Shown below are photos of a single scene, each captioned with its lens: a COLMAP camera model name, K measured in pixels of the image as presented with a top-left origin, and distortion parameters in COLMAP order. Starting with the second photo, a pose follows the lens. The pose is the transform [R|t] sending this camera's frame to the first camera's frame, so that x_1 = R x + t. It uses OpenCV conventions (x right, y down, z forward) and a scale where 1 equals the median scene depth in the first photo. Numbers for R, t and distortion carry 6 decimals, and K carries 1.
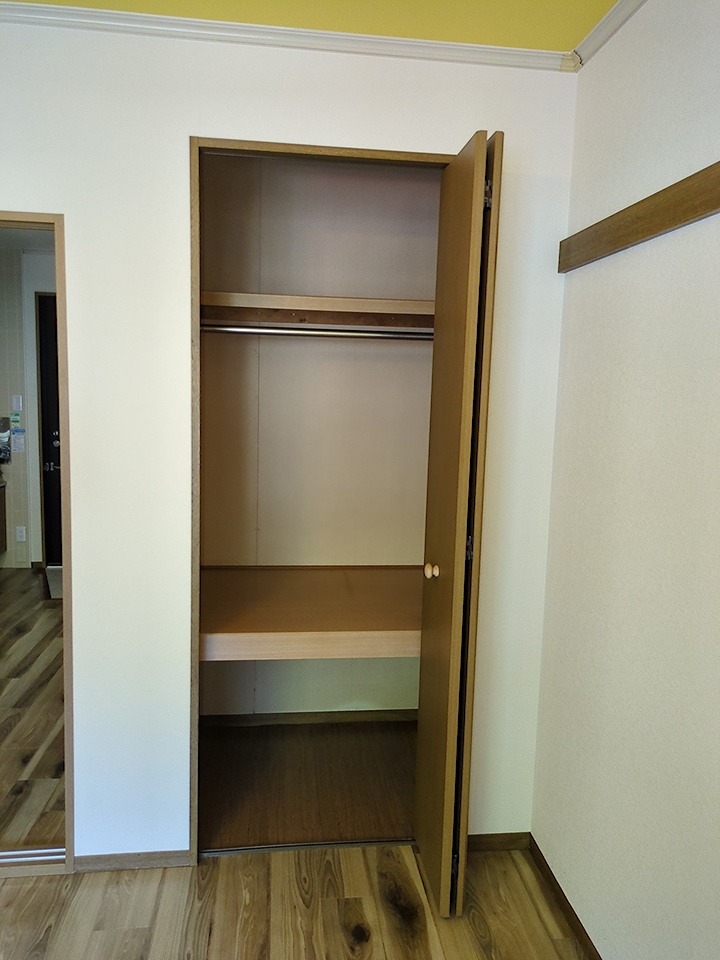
lens RADIAL K [[723.7, 0, 371.2], [0, 723.7, 464.4], [0, 0, 1]] dist [0.030510, -0.024610]
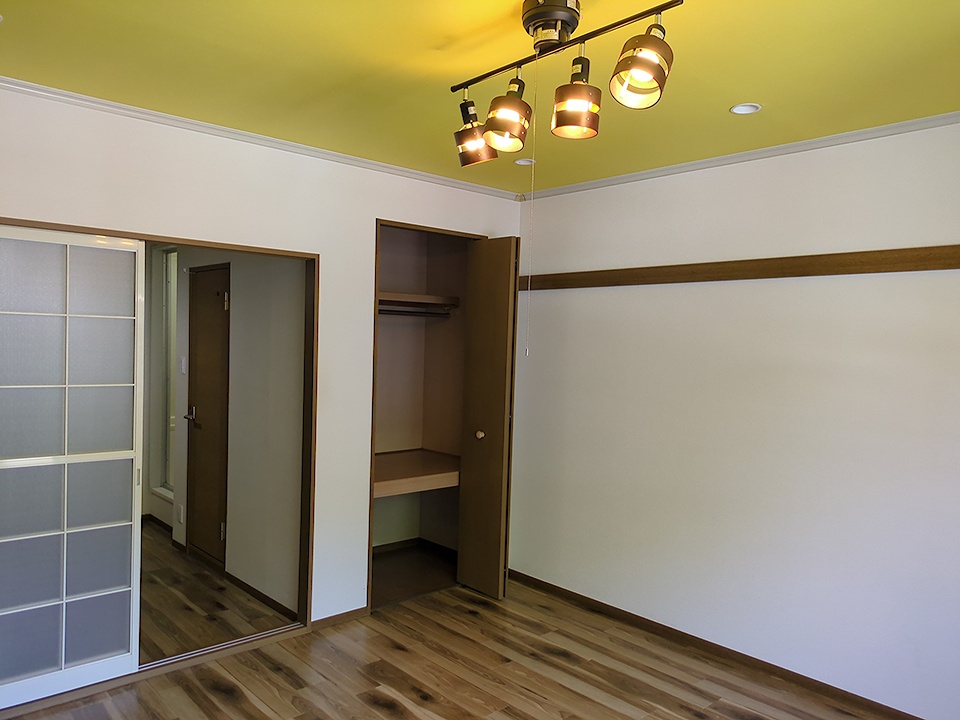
lens RADIAL K [[723.7, 0, 478.2], [0, 723.7, 359.9], [0, 0, 1]] dist [0.030510, -0.024610]
pose [[0.814212, -0.023522, 0.580091, -1.049691], [0.057282, 0.997558, -0.039950, 0.016880], [-0.577735, 0.065756, 0.813571, -0.640512]]
